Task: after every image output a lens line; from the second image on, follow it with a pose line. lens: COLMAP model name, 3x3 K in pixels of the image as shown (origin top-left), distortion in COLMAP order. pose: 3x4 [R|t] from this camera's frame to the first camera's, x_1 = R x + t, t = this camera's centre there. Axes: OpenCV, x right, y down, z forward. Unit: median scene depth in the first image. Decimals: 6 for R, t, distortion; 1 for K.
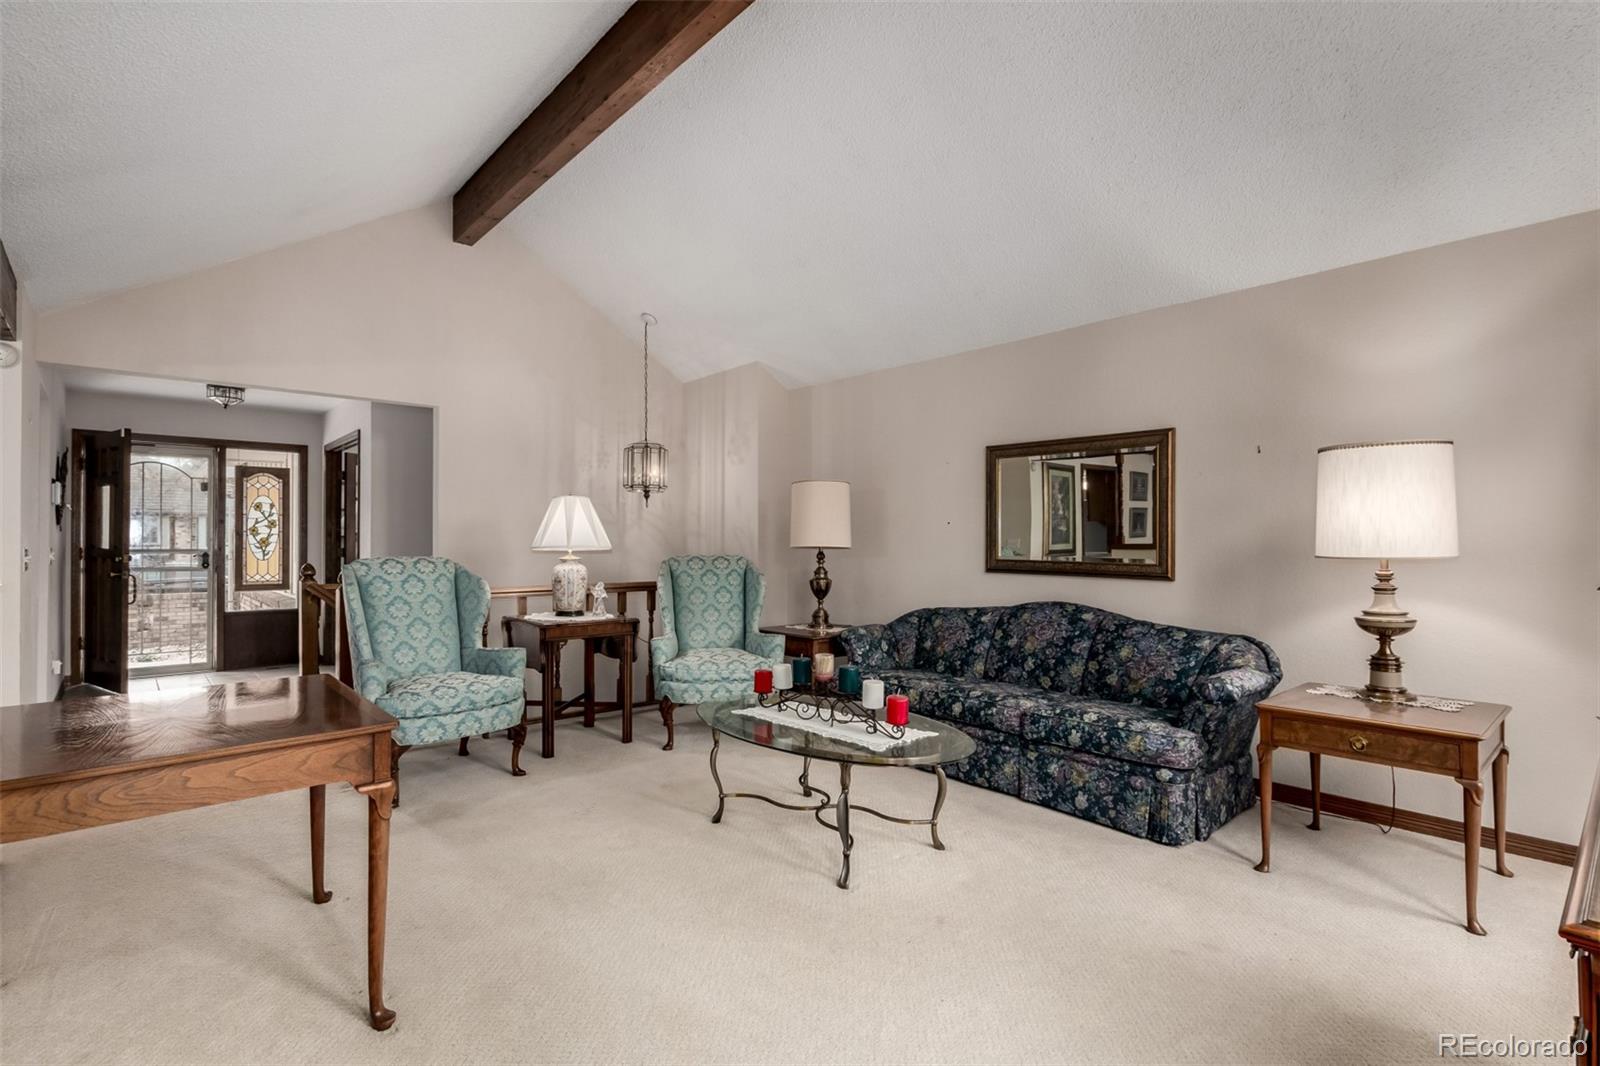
lens RADIAL K [[735.5, 0, 792.3], [0, 735.5, 535.7], [0, 0, 1]] dist [0.001394, -0.001998]
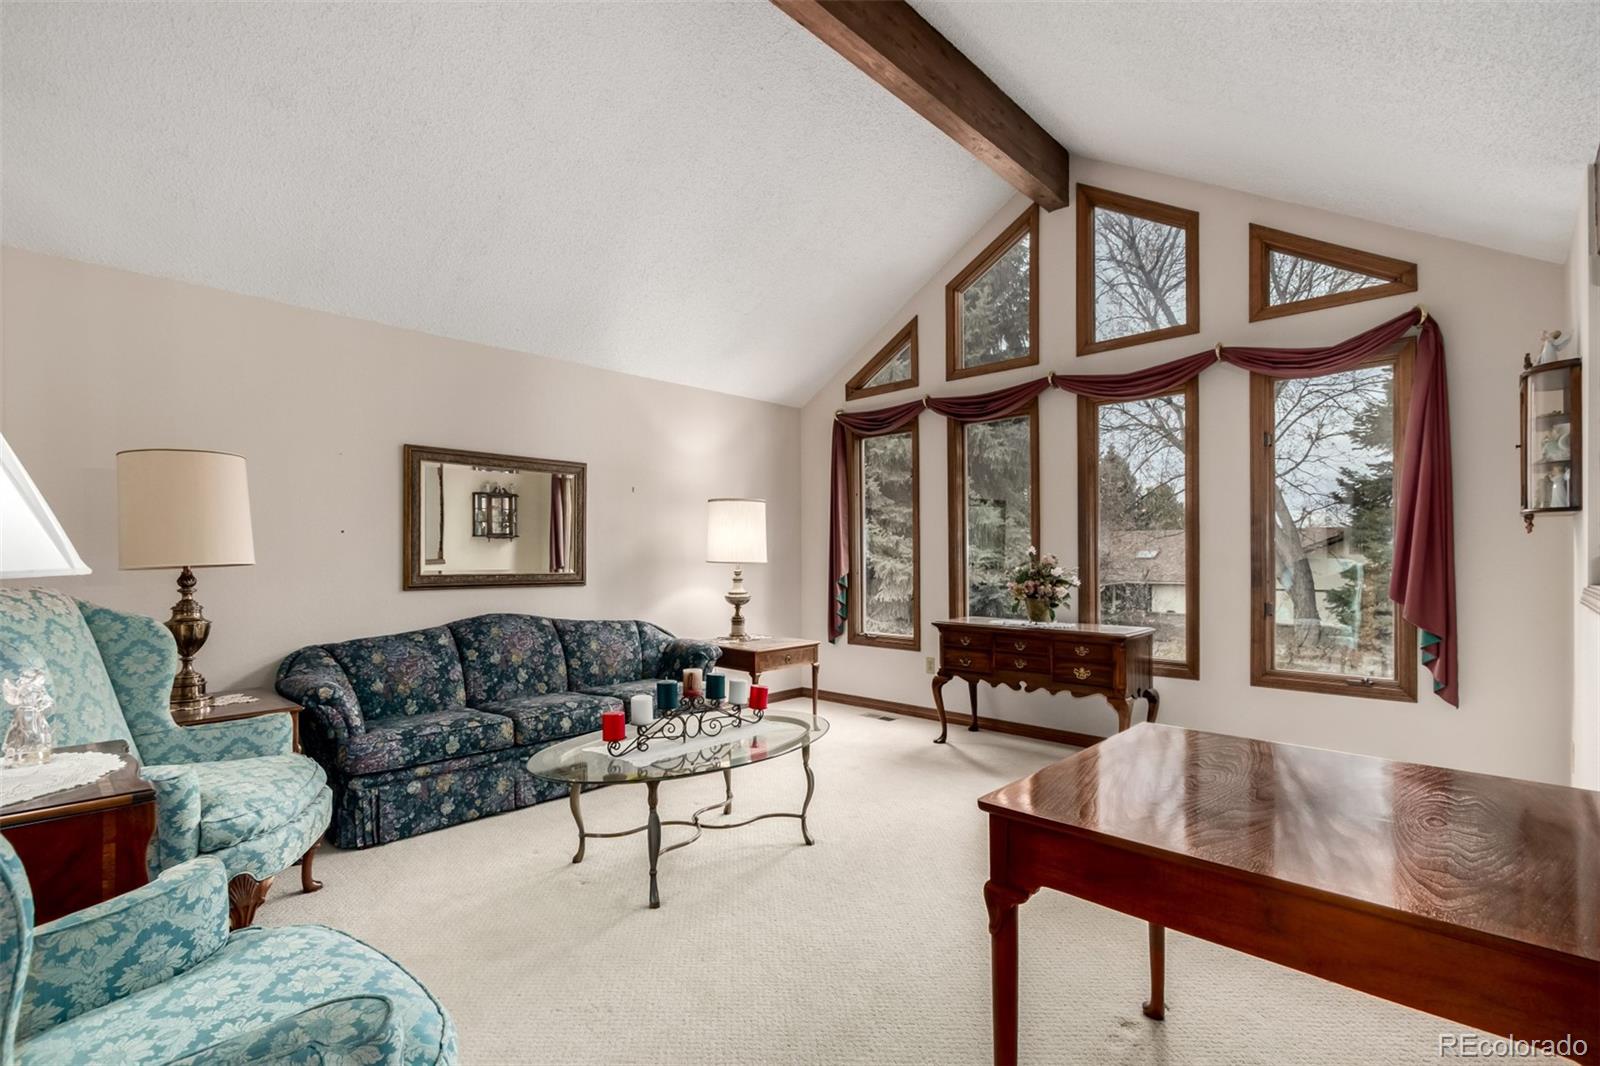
lens RADIAL K [[735.5, 0, 792.1], [0, 735.5, 538.7], [0, 0, 1]] dist [0.001394, -0.001998]
pose [[-0.068203, 0.016482, 0.997535, -0.731039], [-0.006392, 0.999836, -0.016957, 0.001588], [-0.997651, -0.007533, -0.068086, 0.716838]]
